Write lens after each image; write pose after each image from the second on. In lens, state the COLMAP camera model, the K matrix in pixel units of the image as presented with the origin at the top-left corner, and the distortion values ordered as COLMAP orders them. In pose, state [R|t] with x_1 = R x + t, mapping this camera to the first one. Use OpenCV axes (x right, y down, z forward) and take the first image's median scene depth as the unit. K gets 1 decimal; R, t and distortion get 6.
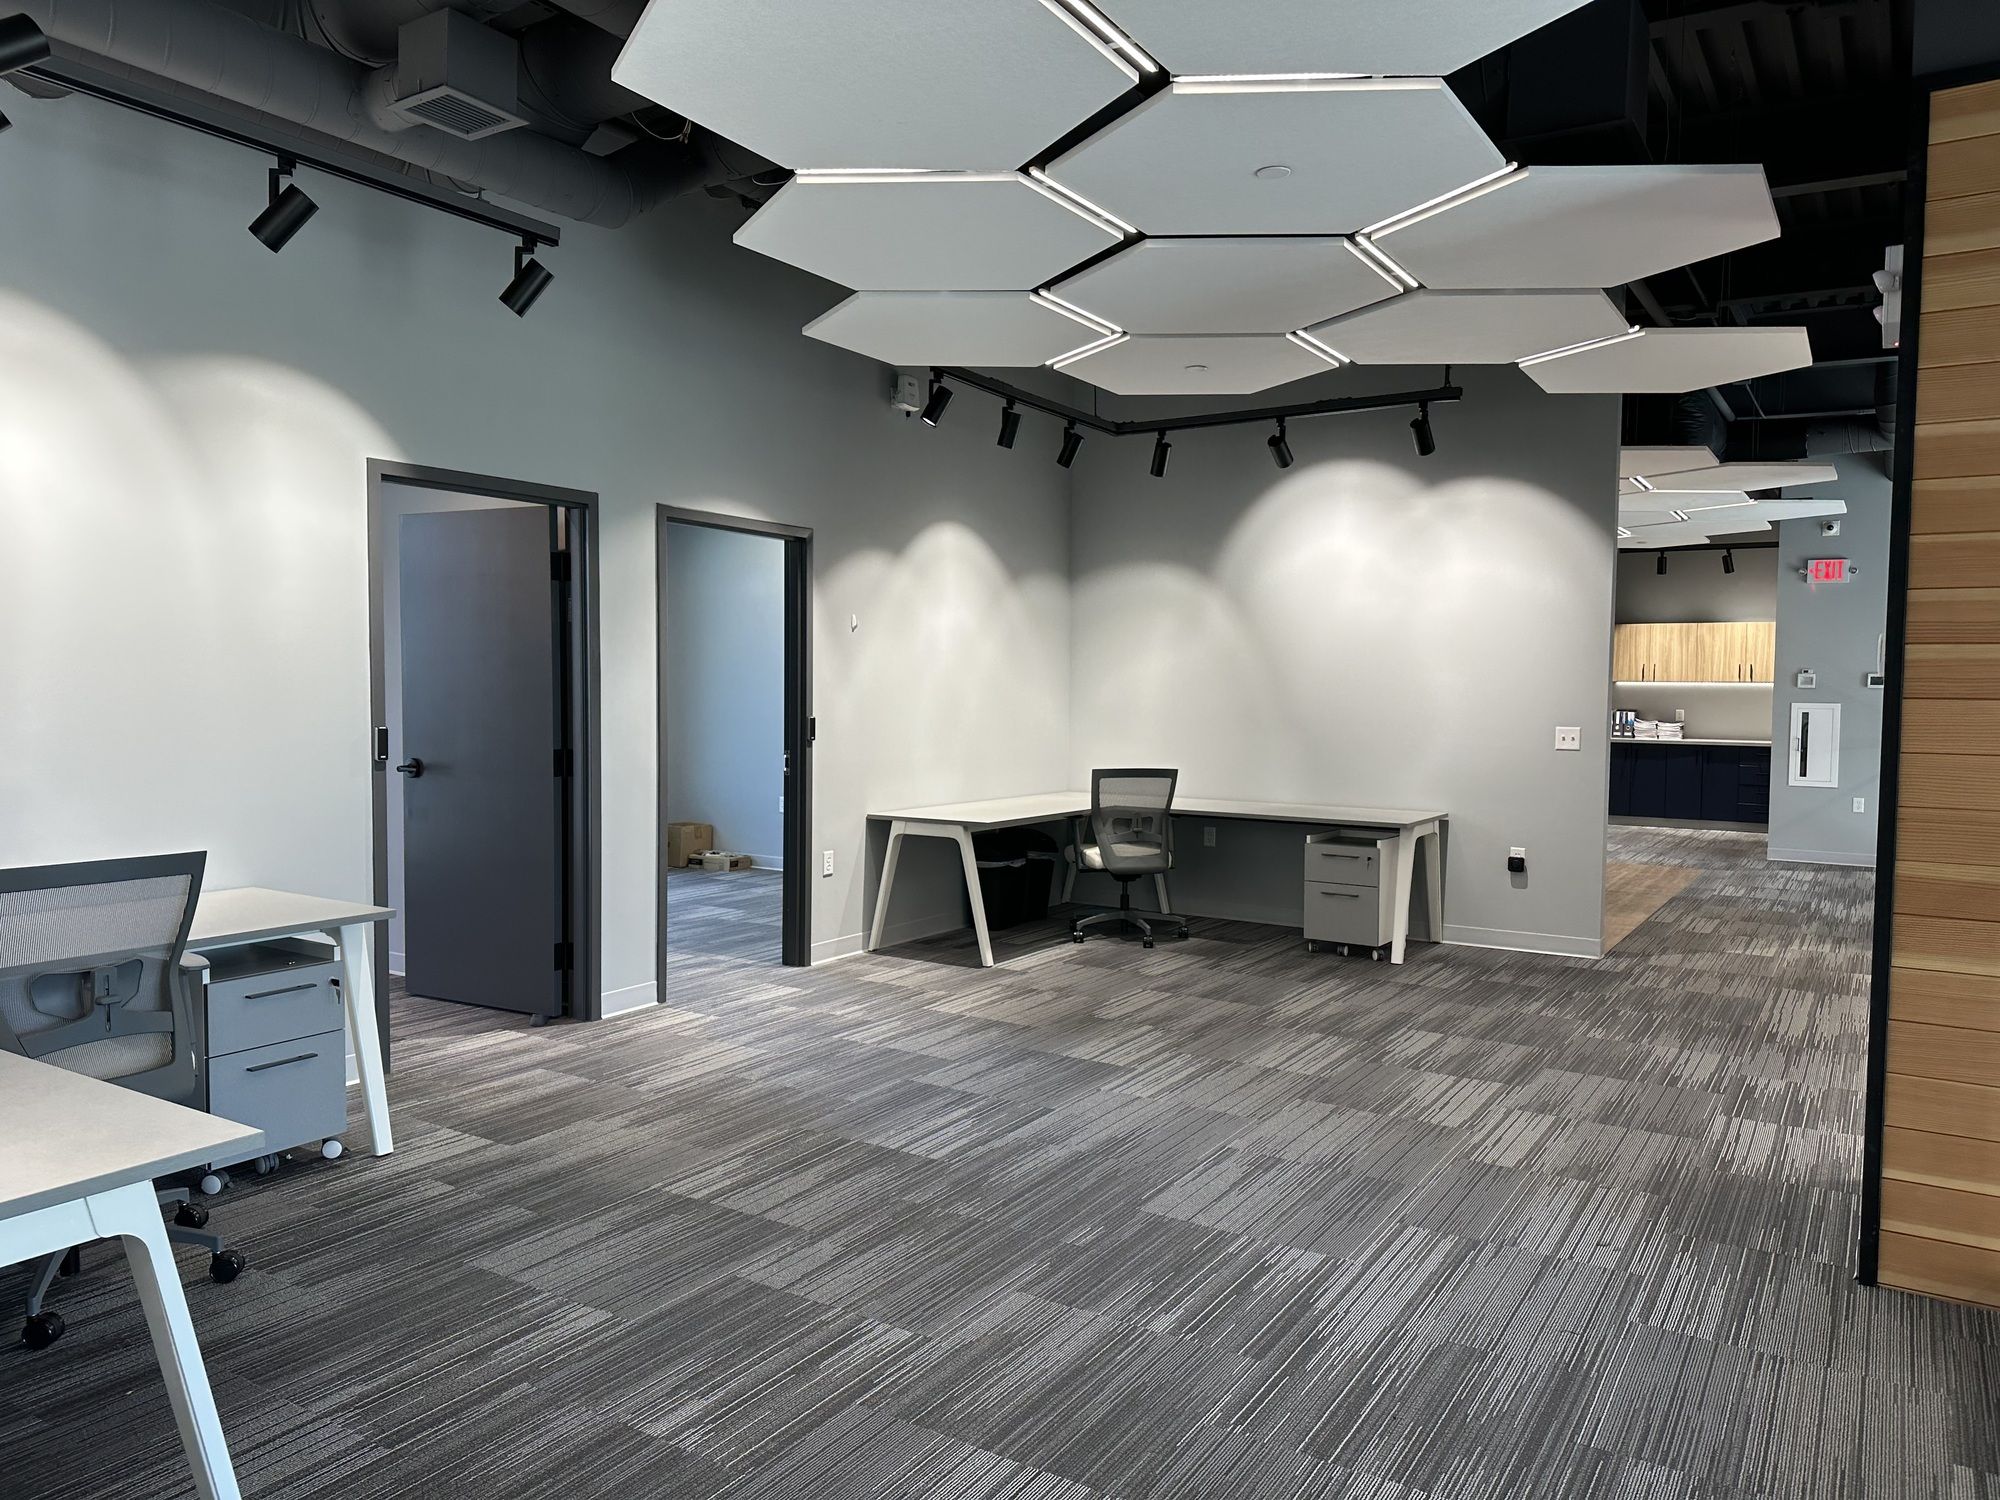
lens RADIAL K [[1397.4, 0, 1000.0], [0, 1397.4, 750.0], [0, 0, 1]] dist [0.081635, -0.116952]
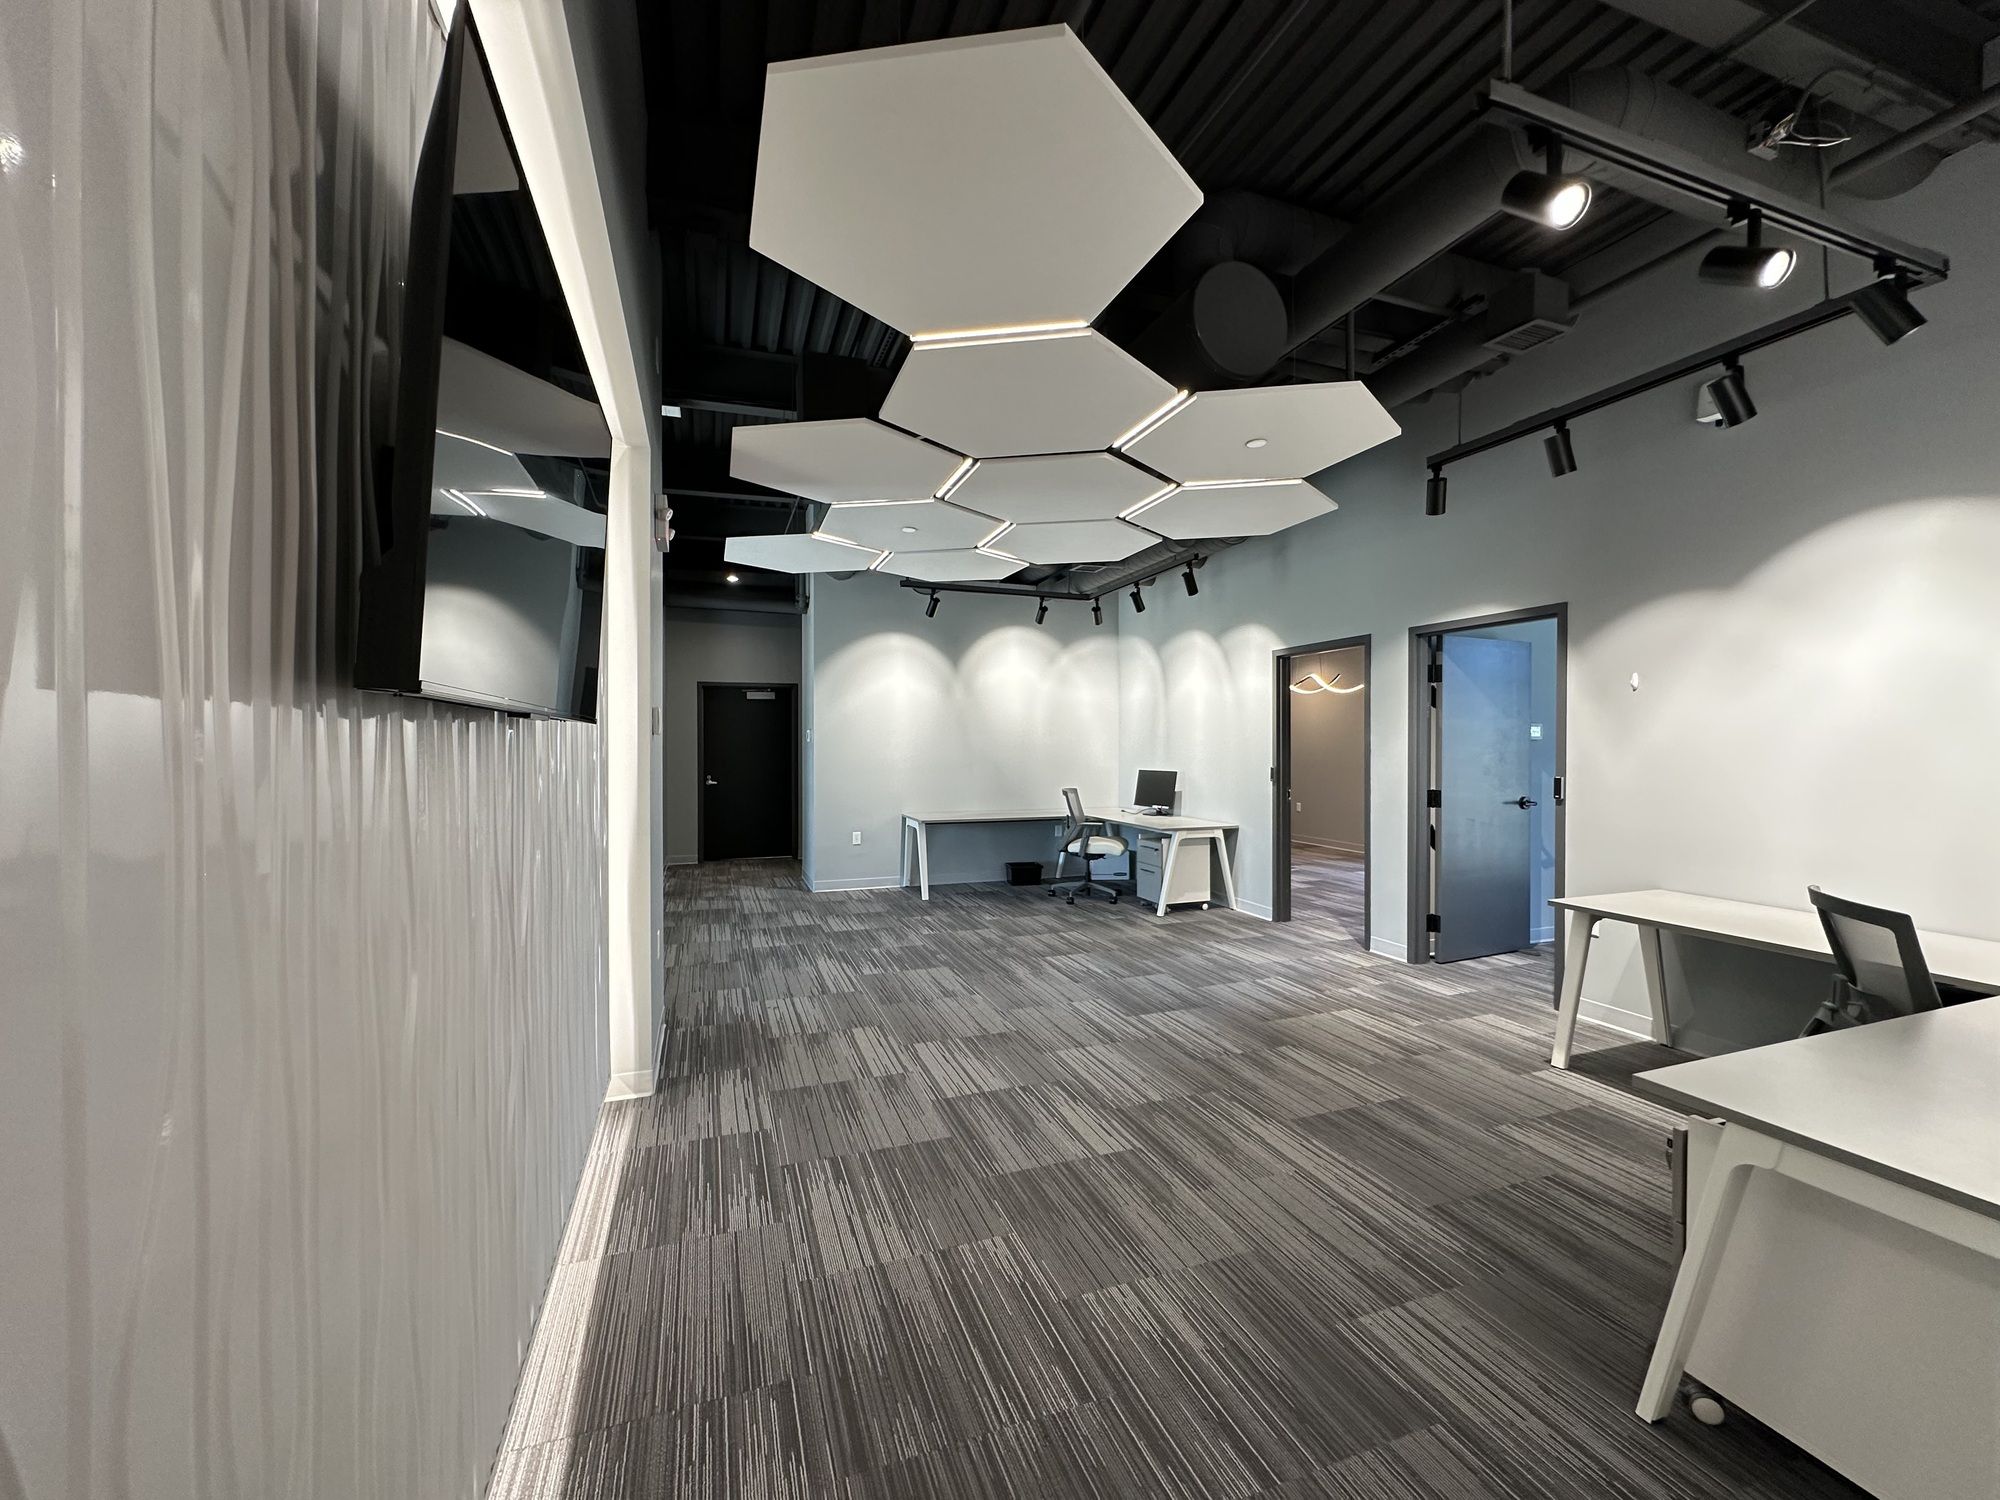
lens RADIAL K [[798.0, 0, 995.7], [0, 798.0, 750.6], [0, 0, 1]] dist [-0.002261, -0.000060]
pose [[-0.609774, -0.005167, -0.792558, 0.884023], [-0.046741, 0.998473, 0.029452, -0.061821], [0.791196, 0.055004, -0.609084, 1.482792]]
